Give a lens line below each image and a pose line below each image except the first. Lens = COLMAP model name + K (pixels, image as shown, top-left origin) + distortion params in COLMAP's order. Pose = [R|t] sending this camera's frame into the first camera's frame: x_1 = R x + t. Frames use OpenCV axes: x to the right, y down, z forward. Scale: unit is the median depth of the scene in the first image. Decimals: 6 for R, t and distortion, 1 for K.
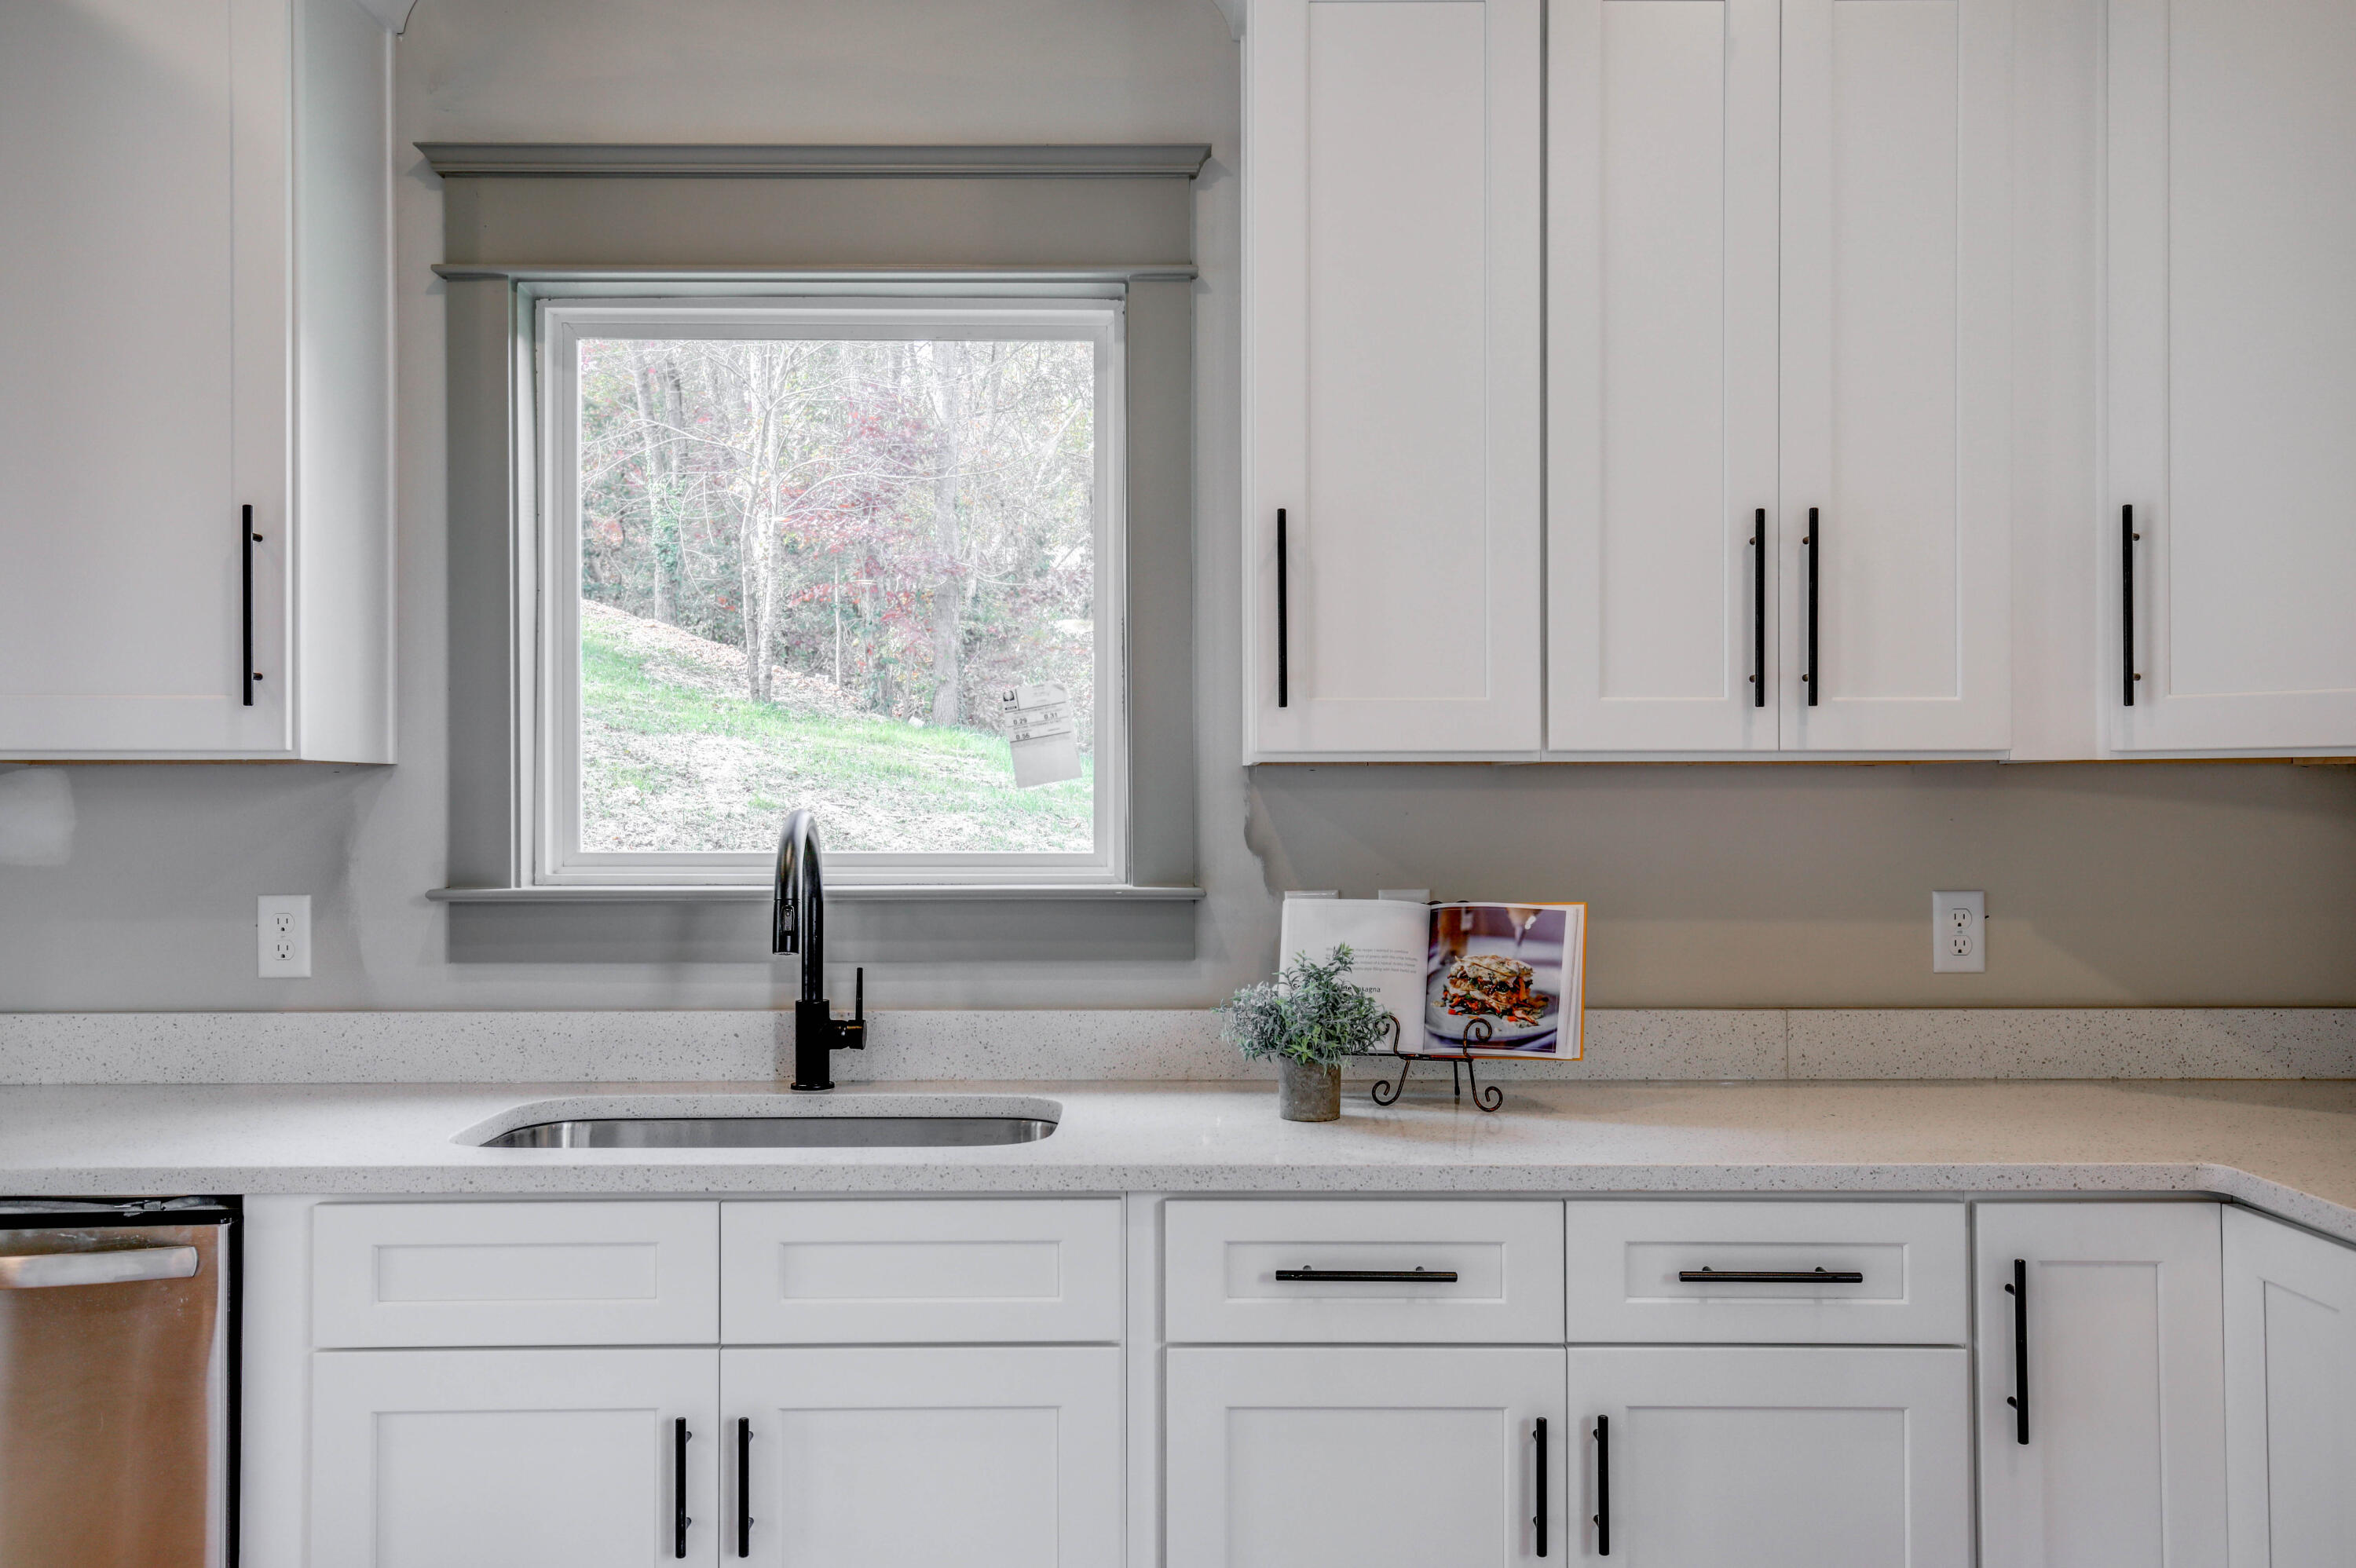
lens RADIAL K [[1904.0, 0, 1193.7], [0, 1904.0, 790.3], [0, 0, 1]] dist [0.021945, 0.006419]
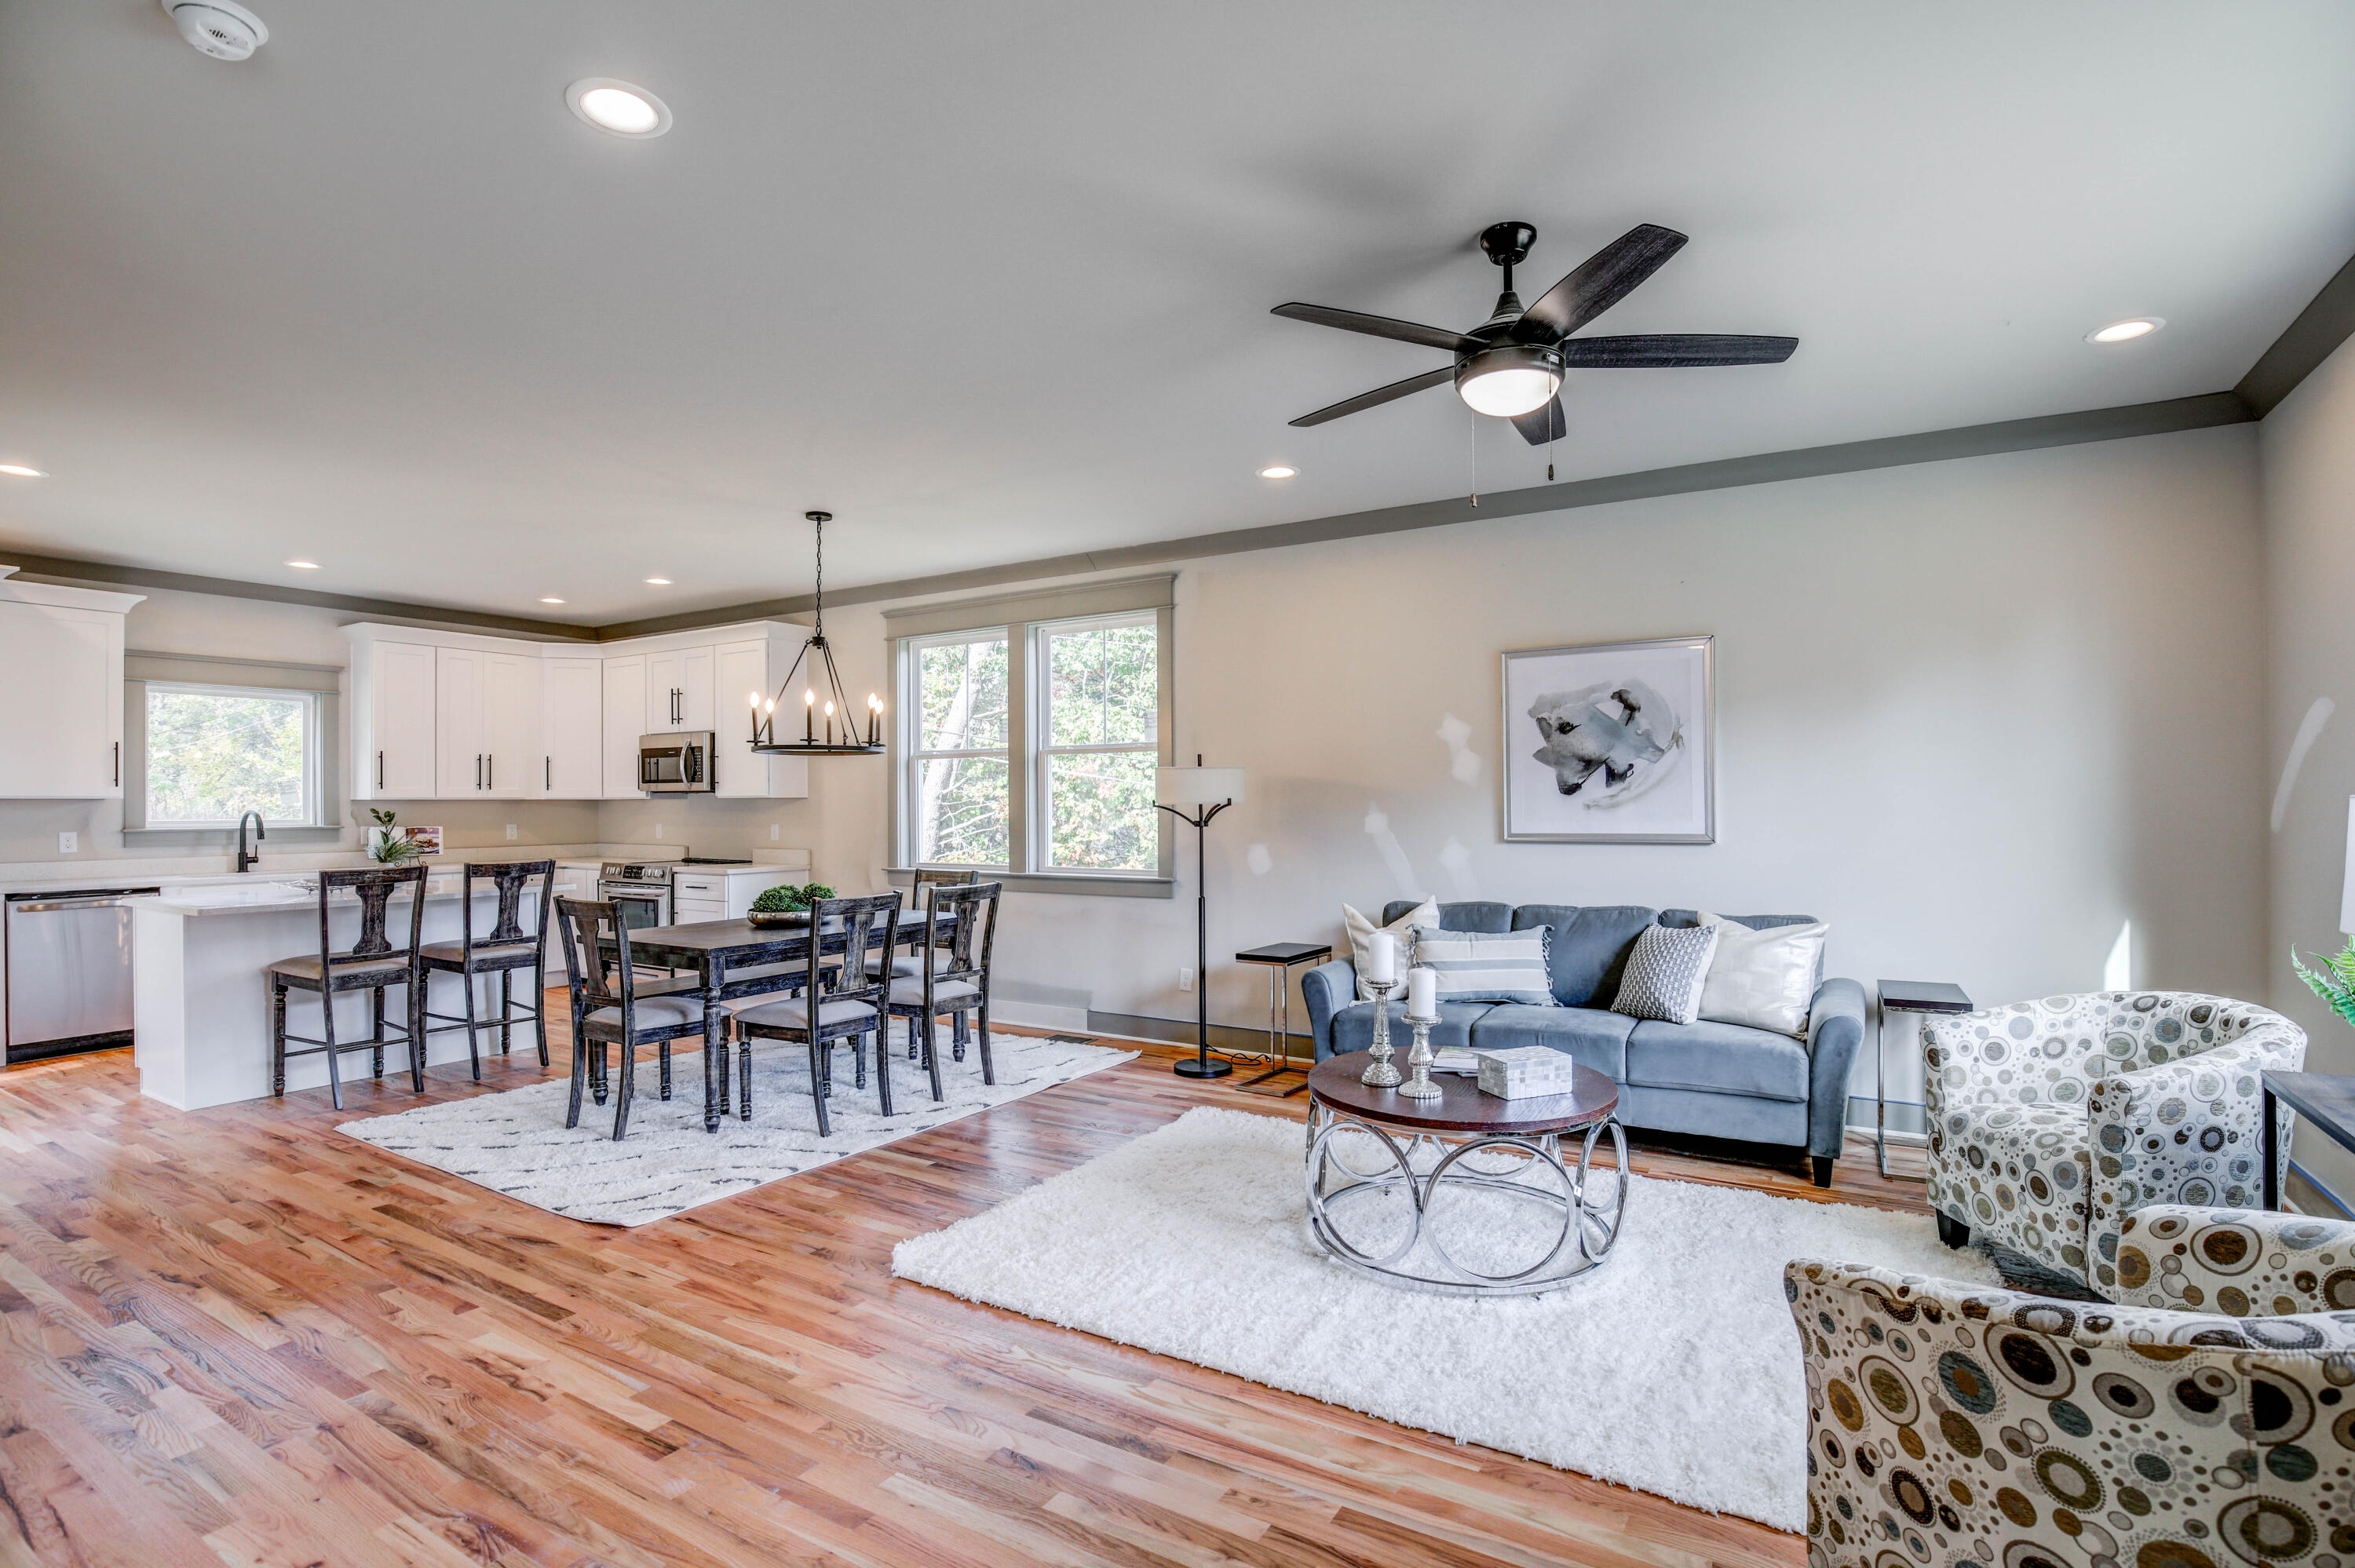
lens RADIAL K [[1097.4, 0, 1230.6], [0, 1097.4, 797.5], [0, 0, 1]] dist [-0.028501, 0.001030]
pose [[0.495577, 0.004704, 0.868551, -1.235469], [-0.002240, 0.999989, -0.004137, -0.012244], [-0.868561, 0.000105, 0.495582, -2.232866]]
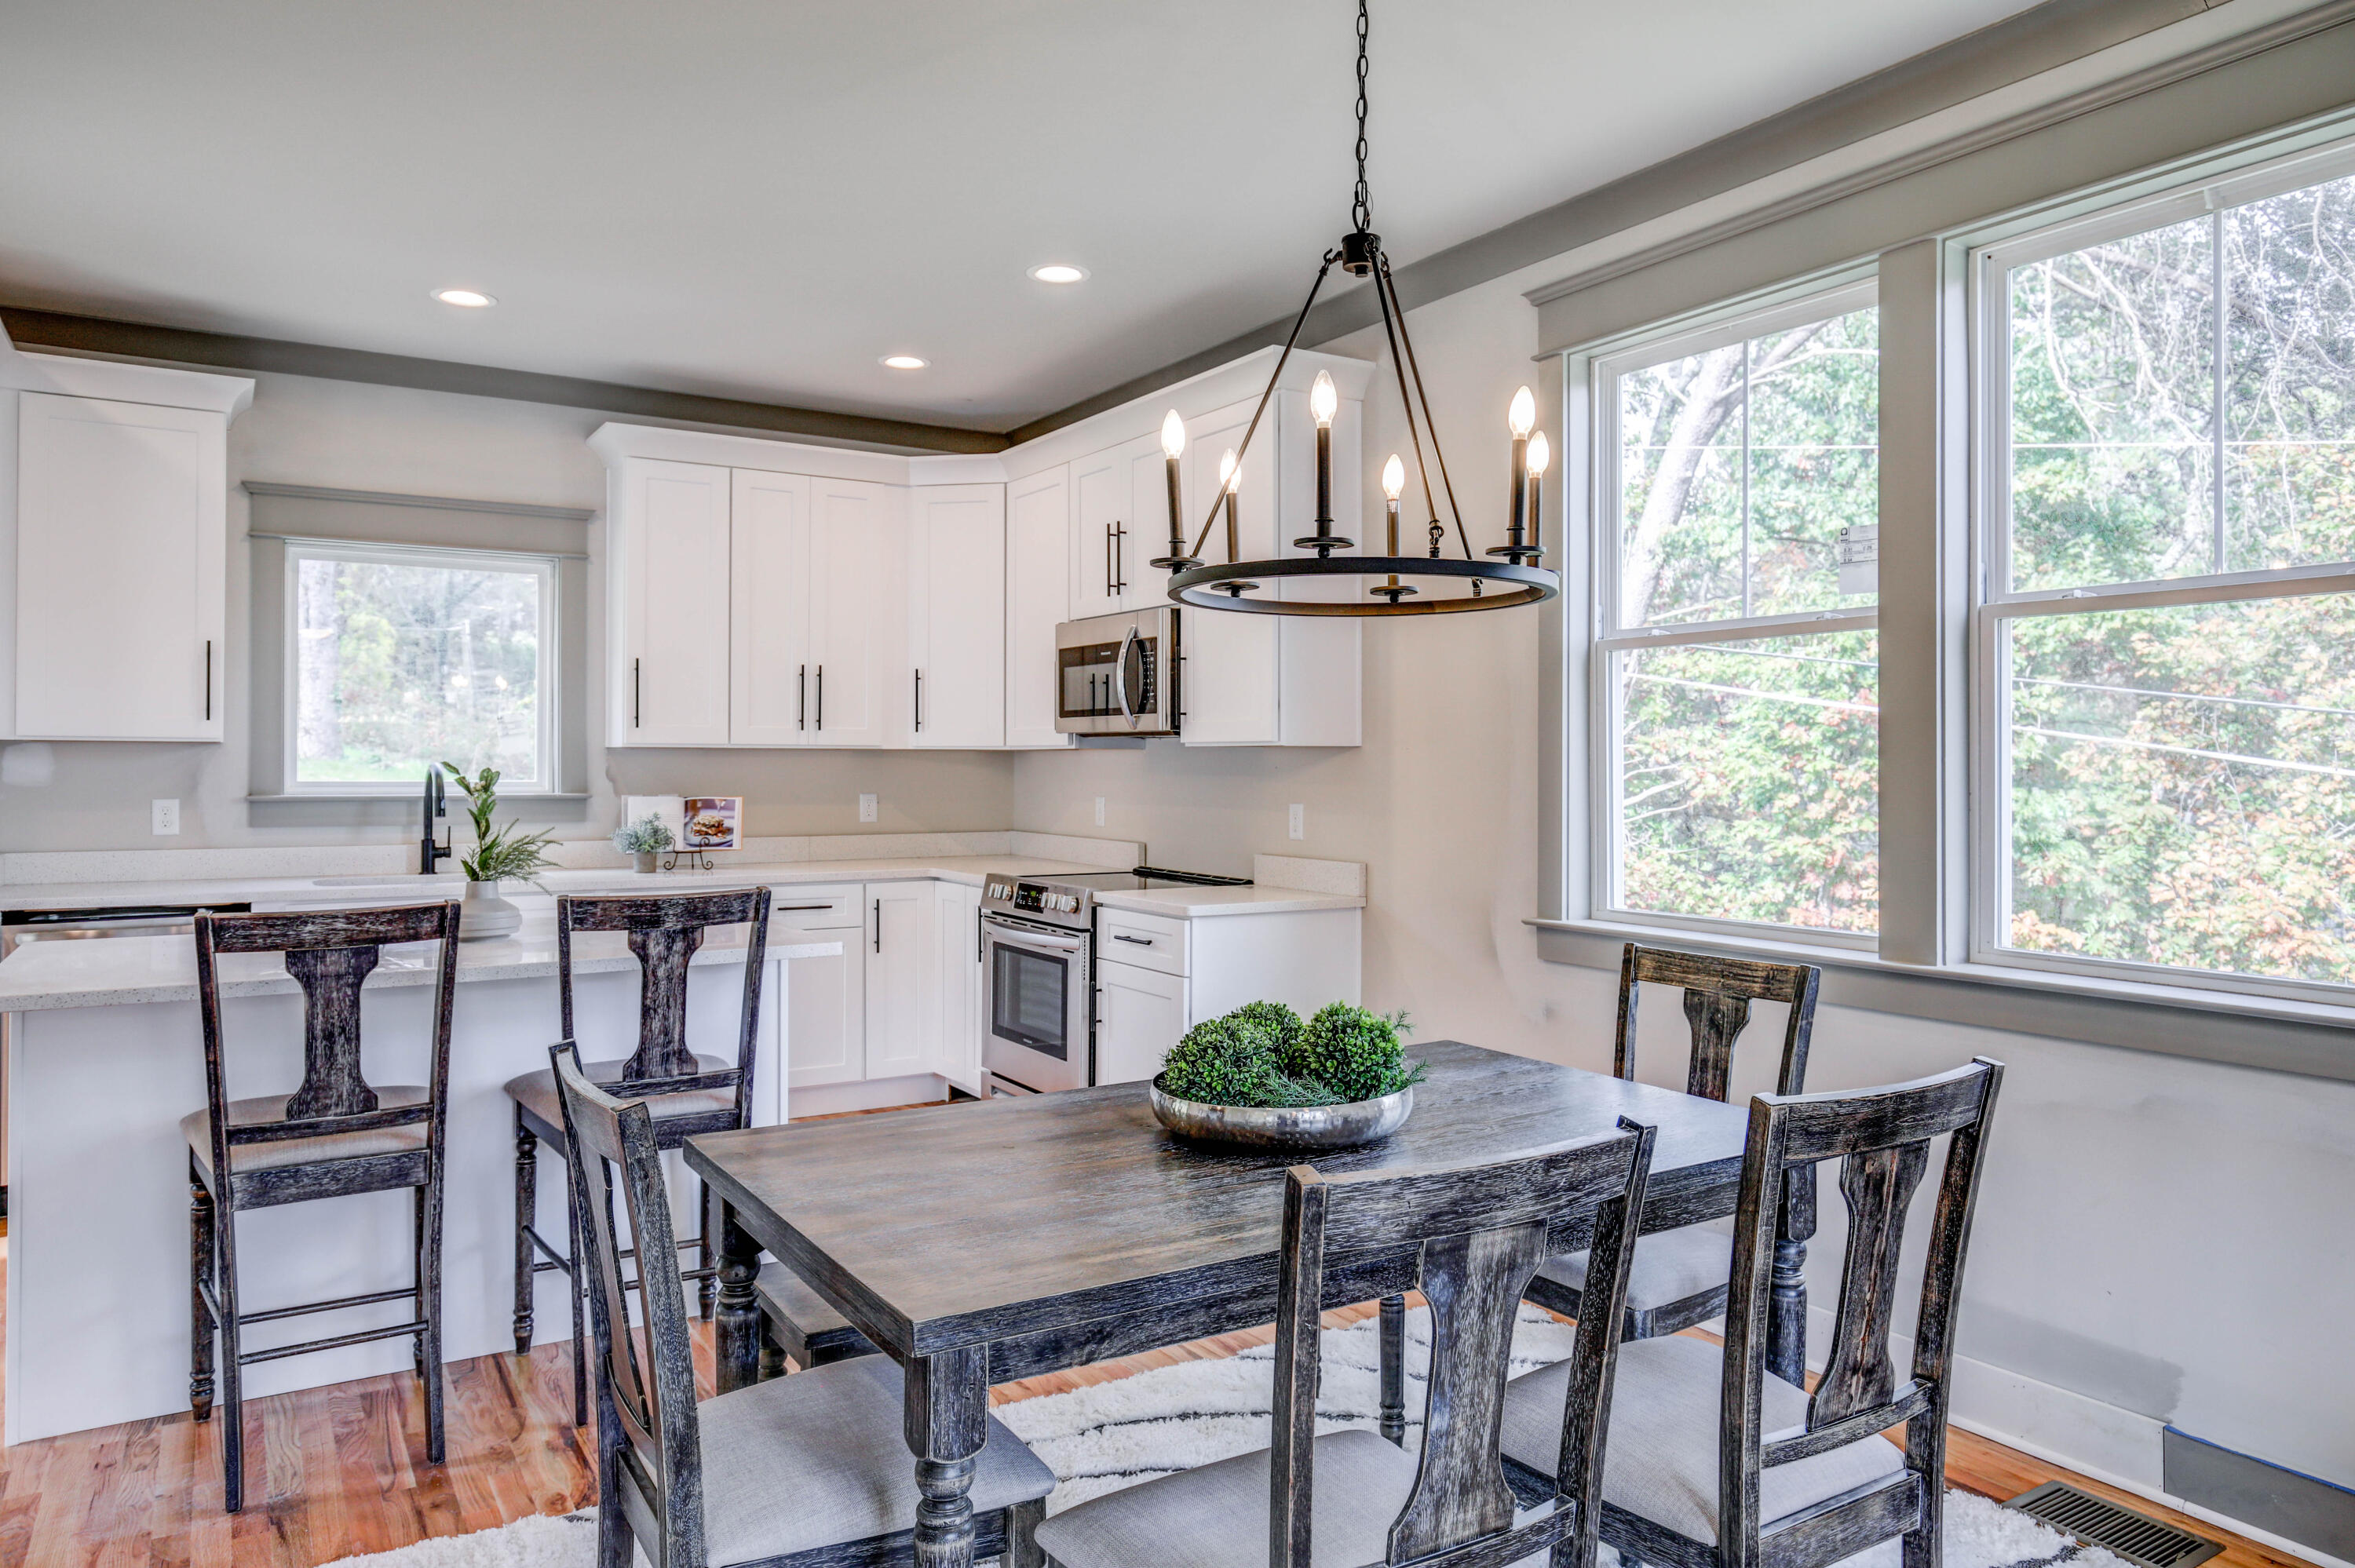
lens RADIAL K [[1562.6, 0, 1236.6], [0, 1562.6, 751.7], [0, 0, 1]] dist [-0.023828, 0.010866]
pose [[0.838944, 0.009075, 0.544142, -0.427738], [-0.008994, 0.999956, -0.002810, -0.009023], [-0.544144, -0.002536, 0.838988, -1.314835]]
